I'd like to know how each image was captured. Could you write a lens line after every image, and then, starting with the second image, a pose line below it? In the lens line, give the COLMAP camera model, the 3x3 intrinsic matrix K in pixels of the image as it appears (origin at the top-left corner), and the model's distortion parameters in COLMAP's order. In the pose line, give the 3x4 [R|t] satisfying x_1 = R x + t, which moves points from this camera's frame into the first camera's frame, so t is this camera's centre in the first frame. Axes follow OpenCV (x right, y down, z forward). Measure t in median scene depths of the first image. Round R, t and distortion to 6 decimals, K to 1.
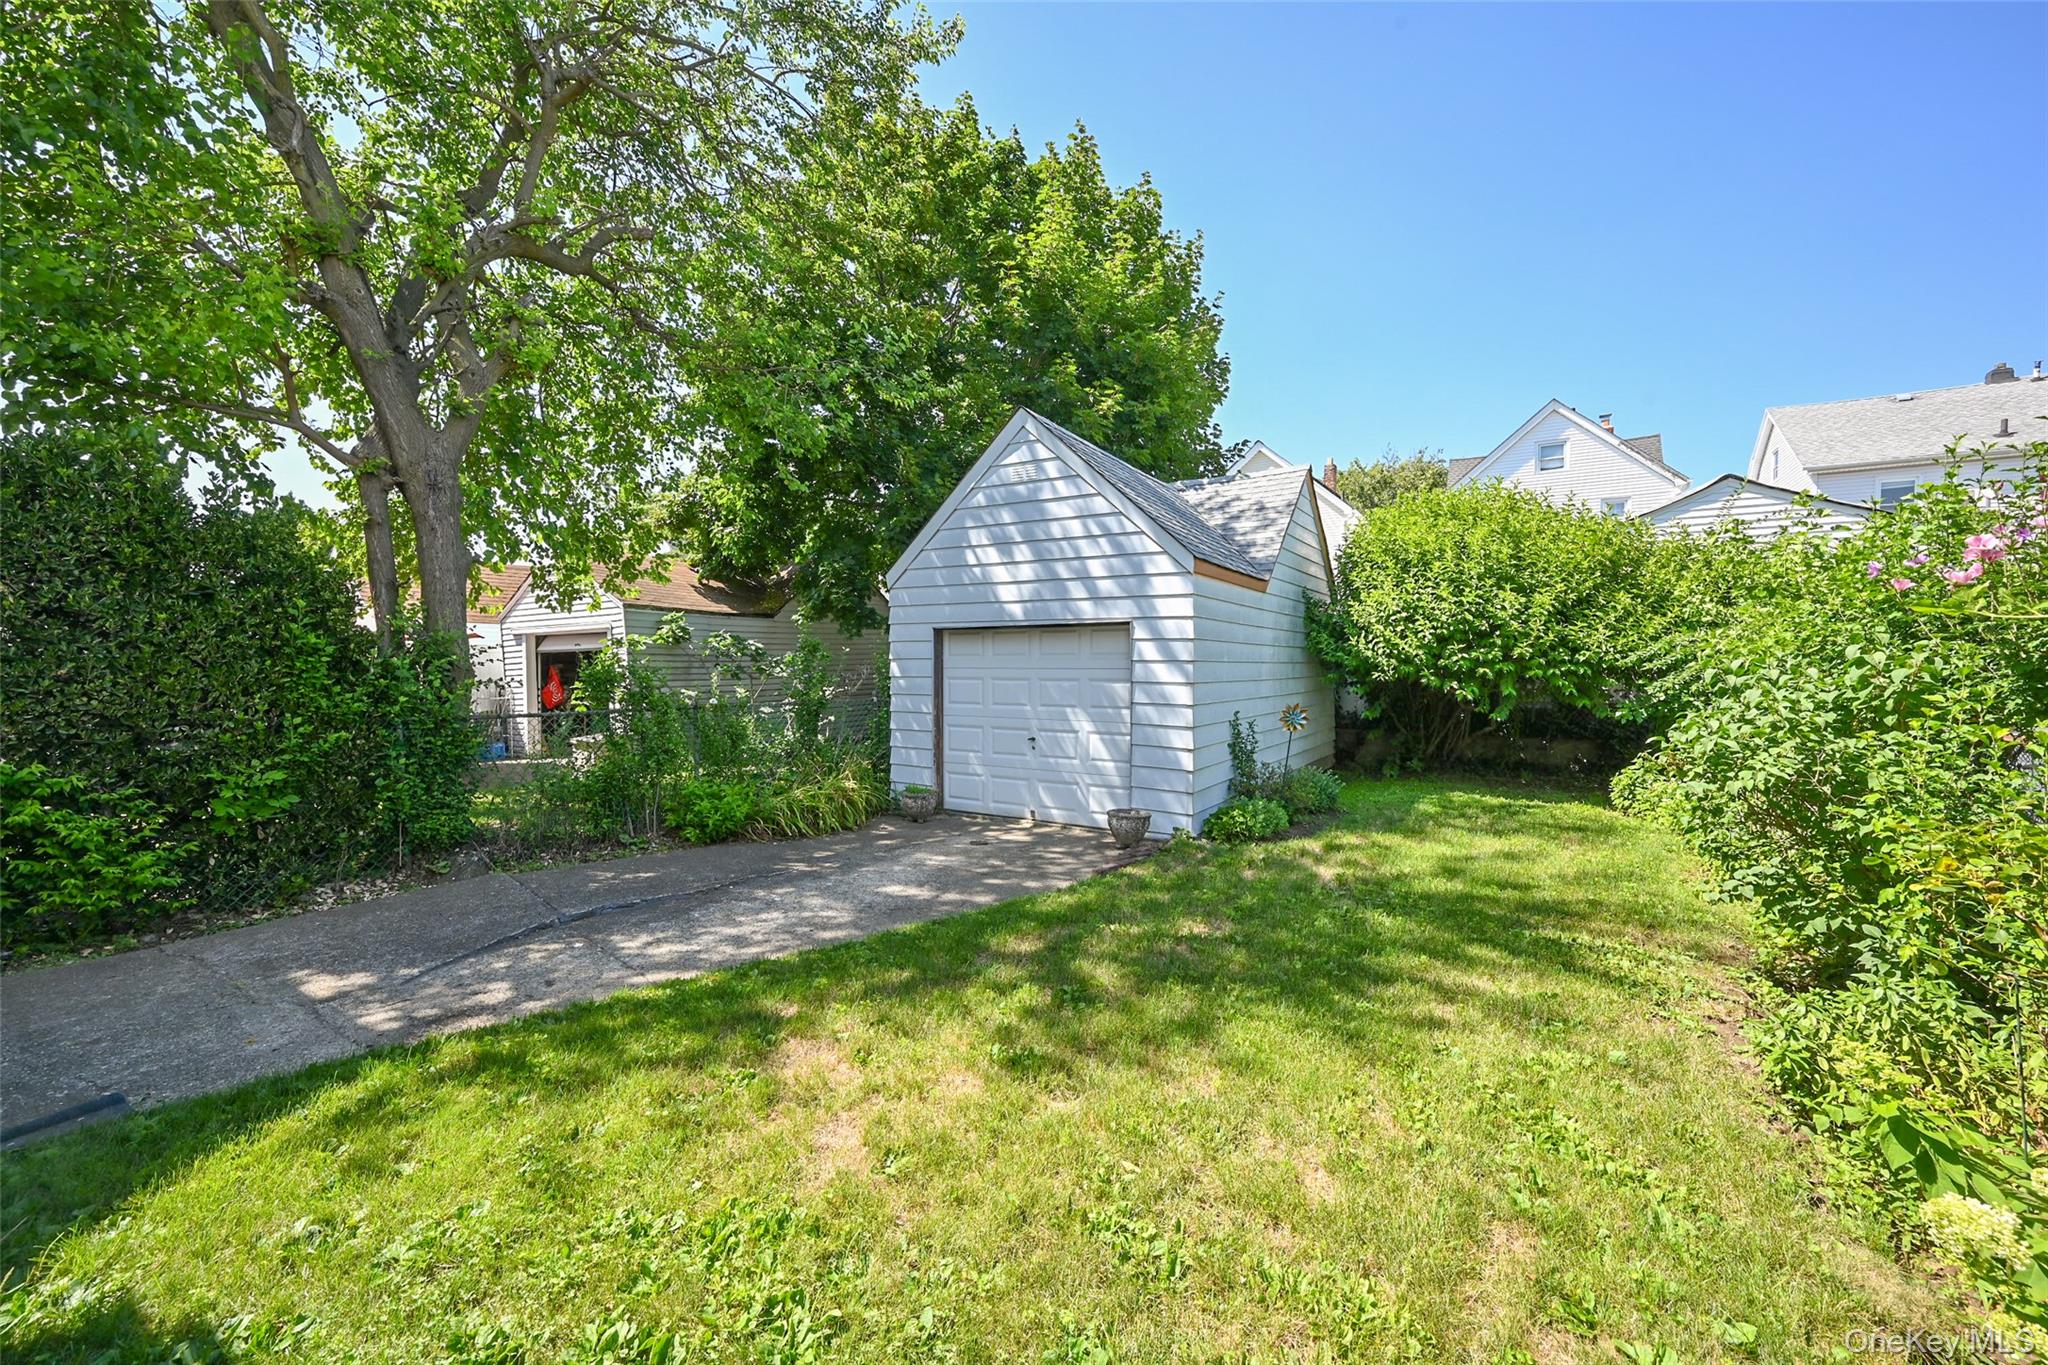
lens RADIAL K [[809.3, 0, 1024.0], [0, 809.3, 682.5], [0, 0, 1]] dist [-0.000463, -0.000079]
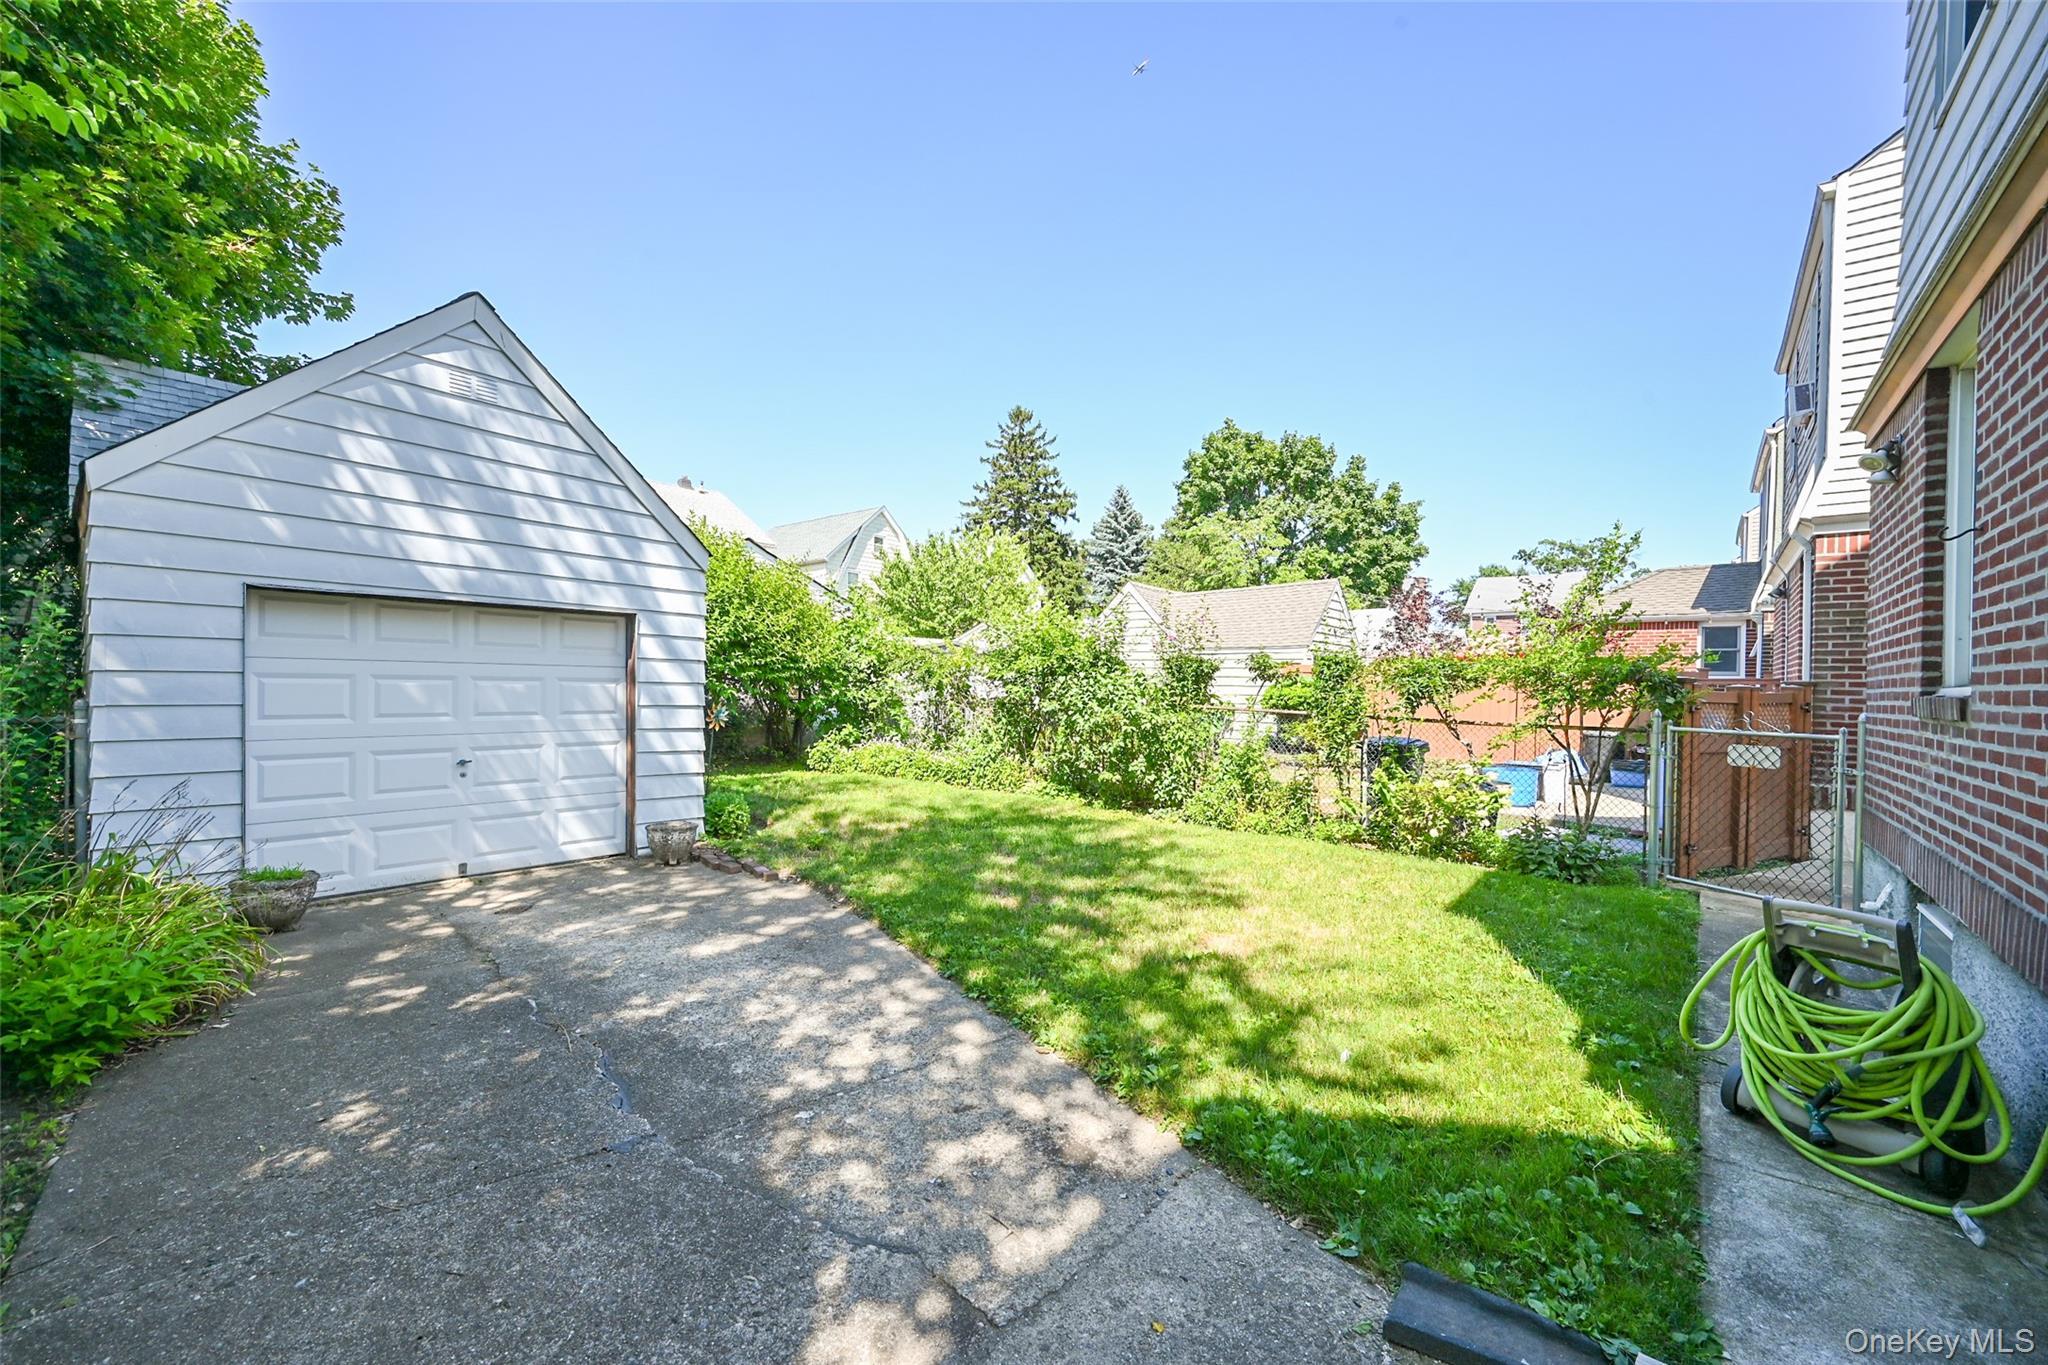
lens RADIAL K [[819.0, 0, 1024.0], [0, 819.0, 682.5], [0, 0, 1]] dist [-0.008175, -0.000003]
pose [[0.128223, 0.001541, 0.991744, -1.088608], [0.000493, 0.999999, -0.001617, 0.002198], [-0.991745, 0.000696, 0.128222, 0.727822]]
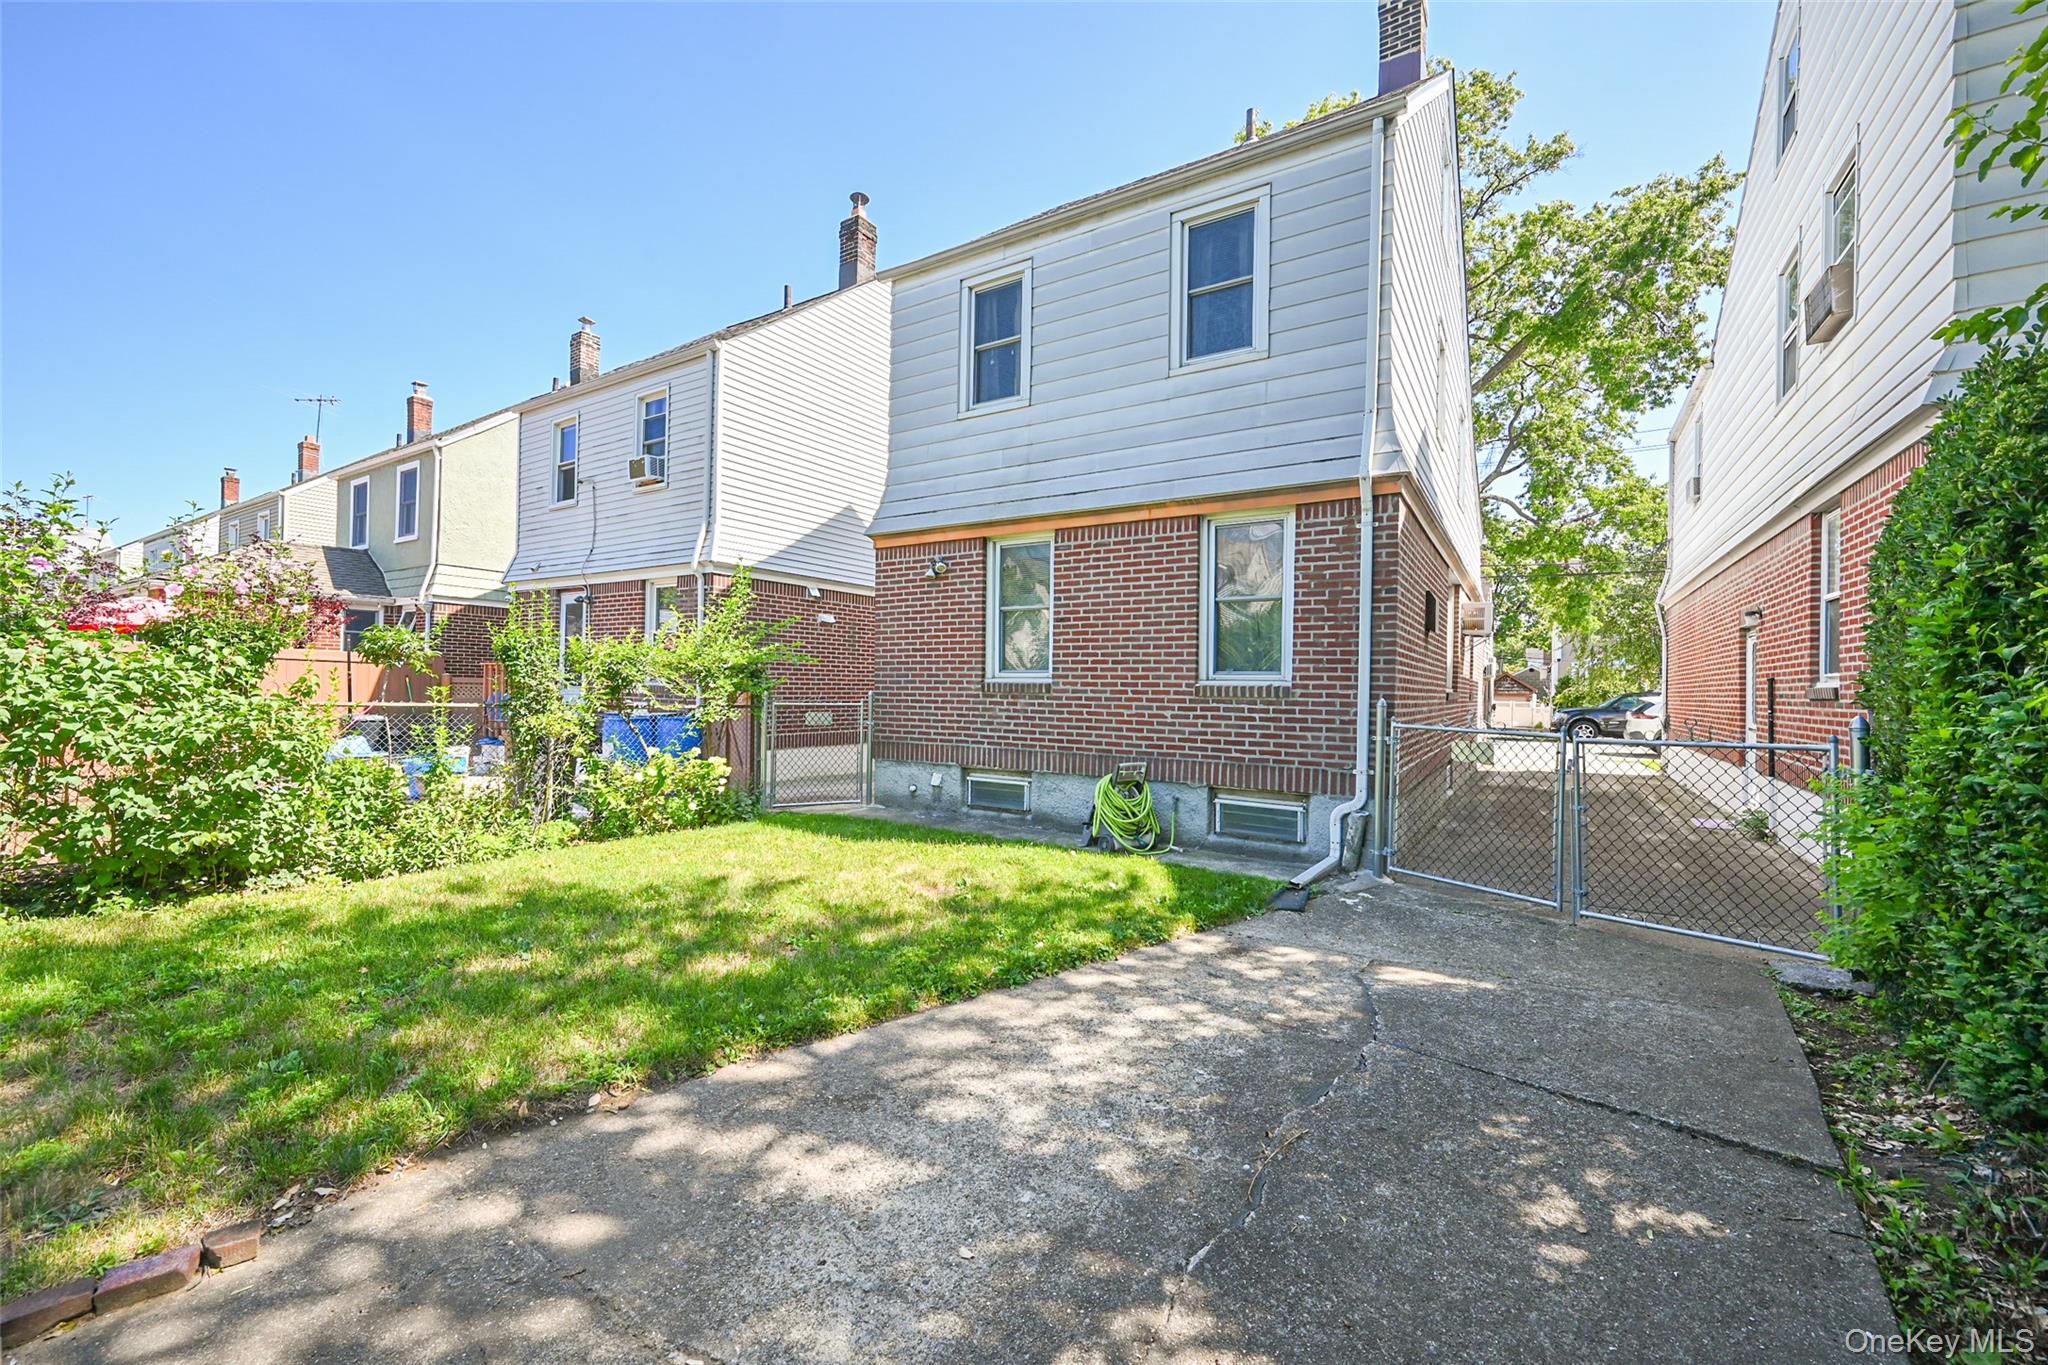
lens RADIAL K [[809.3, 0, 1024.0], [0, 809.3, 682.5], [0, 0, 1]] dist [-0.000463, -0.000079]
pose [[-0.999877, -0.014971, -0.004651, -0.289007], [-0.015026, 0.999814, 0.012059, -0.003944], [0.004469, 0.012128, -0.999916, 1.710230]]
